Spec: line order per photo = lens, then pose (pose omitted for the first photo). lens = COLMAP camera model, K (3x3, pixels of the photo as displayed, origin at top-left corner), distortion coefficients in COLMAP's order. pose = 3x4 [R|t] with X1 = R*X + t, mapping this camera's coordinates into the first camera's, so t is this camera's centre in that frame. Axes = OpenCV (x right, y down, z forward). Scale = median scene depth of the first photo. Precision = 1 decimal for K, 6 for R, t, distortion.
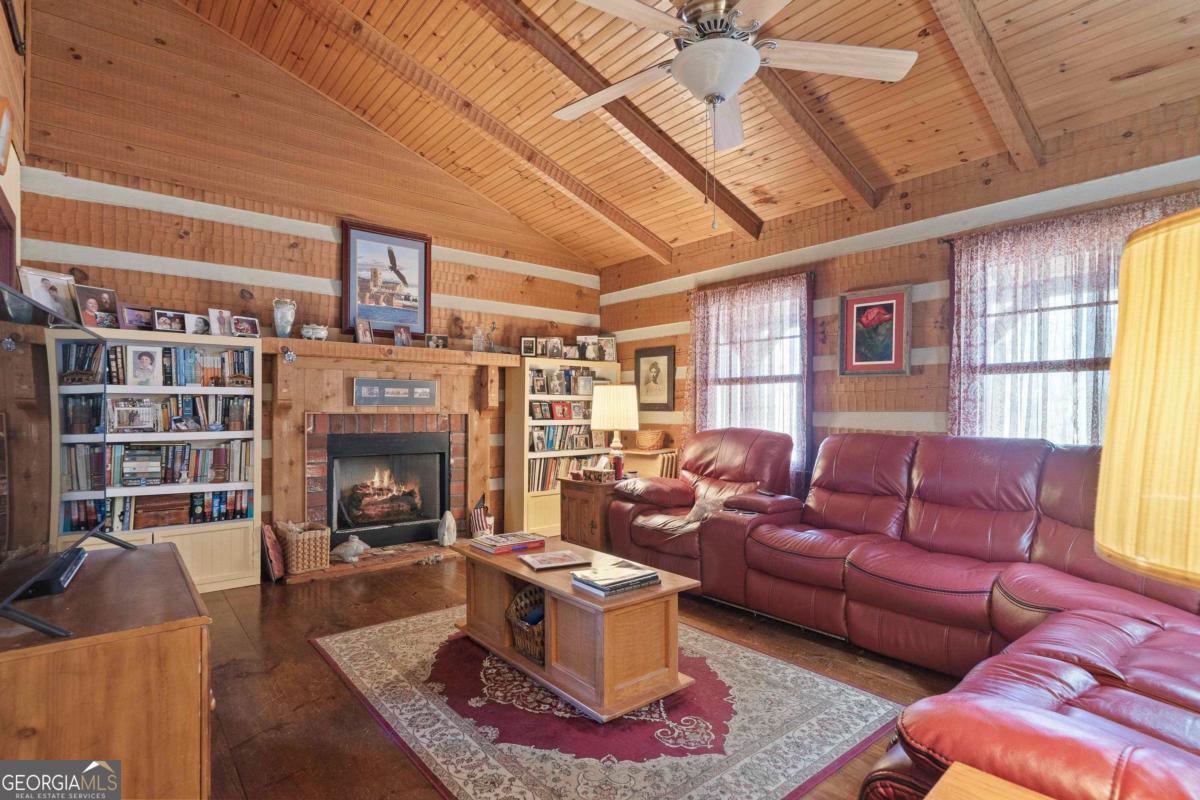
lens RADIAL K [[593.5, 0, 600.0], [0, 593.5, 407.7], [0, 0, 1]] dist [0.003865, 0.000616]
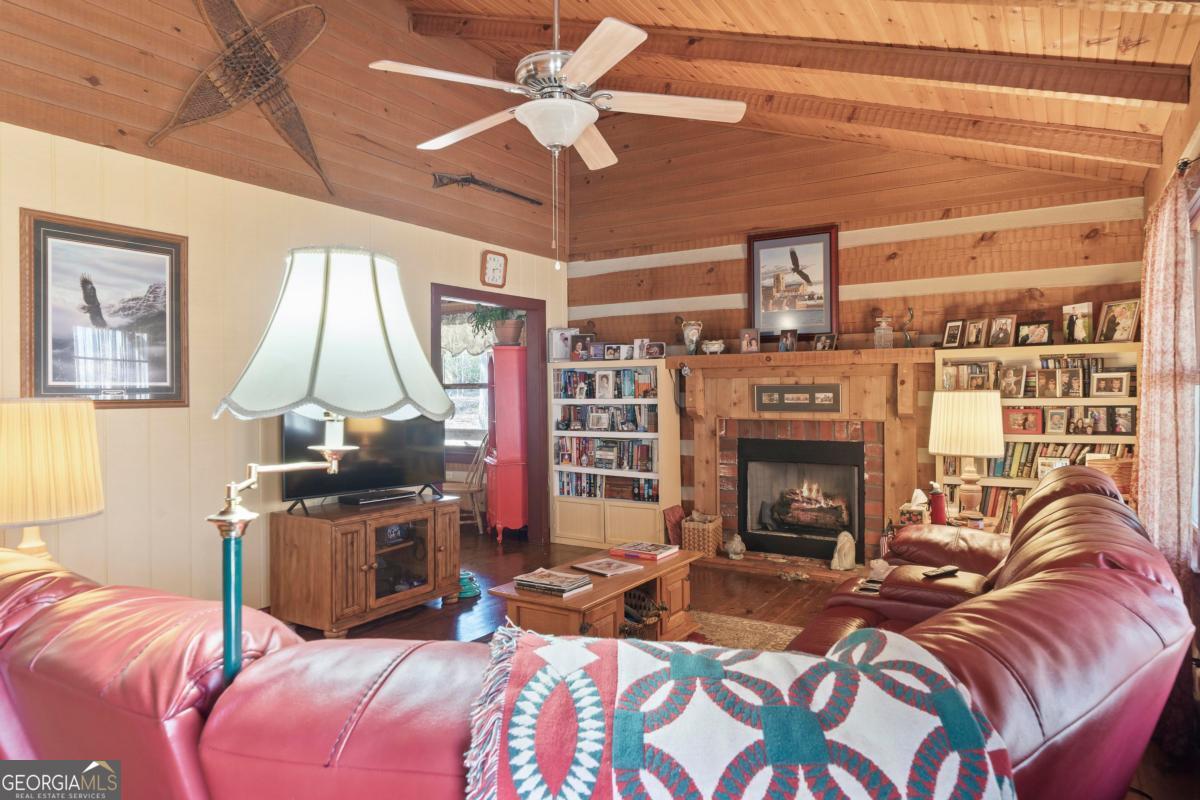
lens RADIAL K [[750.1, 0, 597.8], [0, 750.1, 396.1], [0, 0, 1]] dist [0.001004, 0.000814]
pose [[0.319129, 0.000676, -0.947711, 0.738205], [0.011115, 0.999928, 0.004456, -0.040061], [0.947646, -0.011956, 0.319099, 0.319541]]
